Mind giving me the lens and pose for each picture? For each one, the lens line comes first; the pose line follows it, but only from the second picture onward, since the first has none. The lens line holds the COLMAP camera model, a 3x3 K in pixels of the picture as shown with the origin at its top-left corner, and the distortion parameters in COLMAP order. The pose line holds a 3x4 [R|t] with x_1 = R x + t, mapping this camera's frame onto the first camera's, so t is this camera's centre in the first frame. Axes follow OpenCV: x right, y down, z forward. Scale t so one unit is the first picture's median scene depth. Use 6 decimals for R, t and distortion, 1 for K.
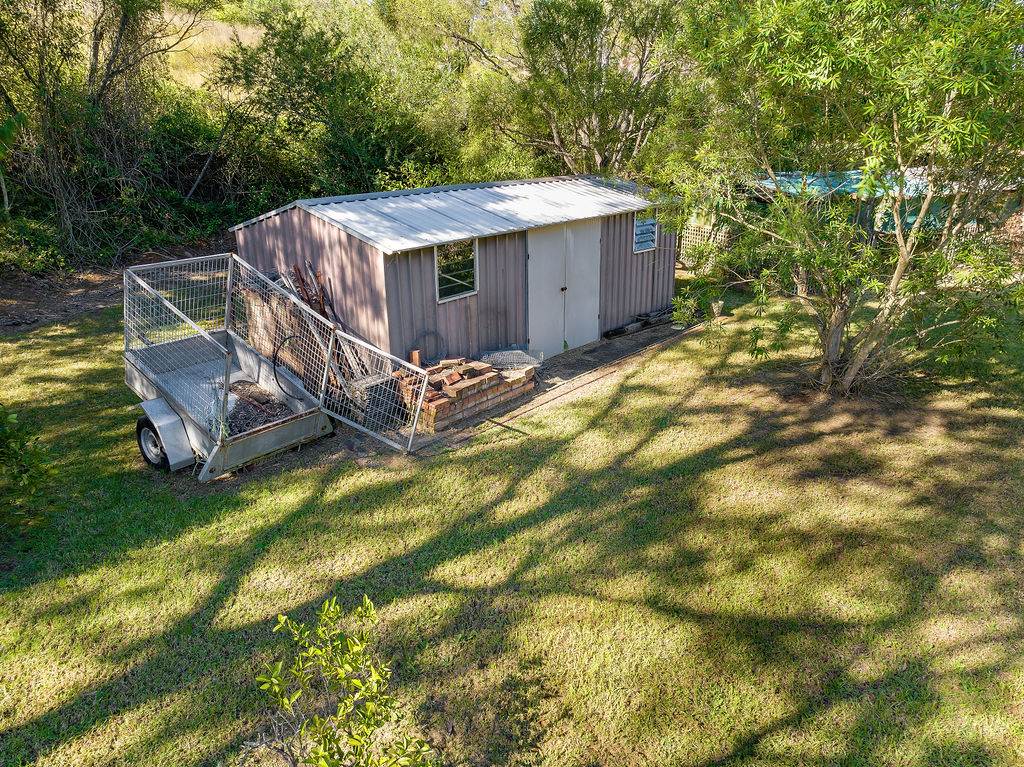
lens RADIAL K [[709.0, 0, 514.0], [0, 709.0, 382.2], [0, 0, 1]] dist [0.002215, 0.015091]
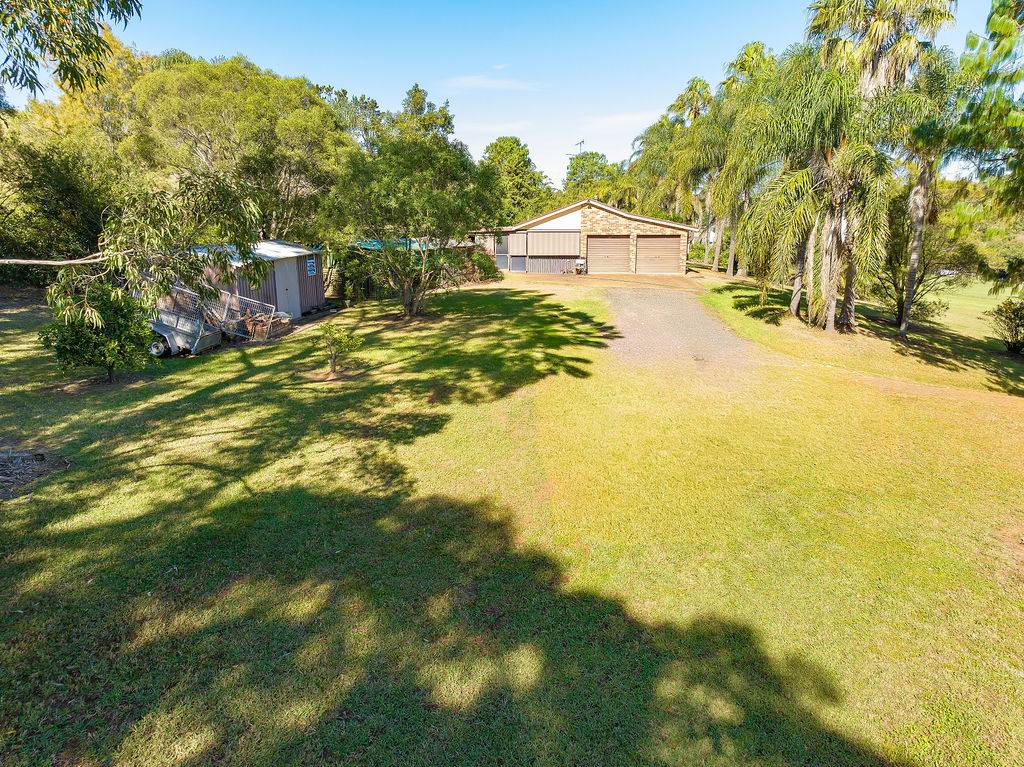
lens RADIAL K [[709.0, 0, 514.0], [0, 709.0, 382.2], [0, 0, 1]] dist [0.002215, 0.015091]
pose [[0.814034, -0.119538, 0.568383, -0.800799], [0.174812, 0.983641, -0.043493, 0.457378], [-0.553886, 0.134765, 0.821614, -1.400701]]
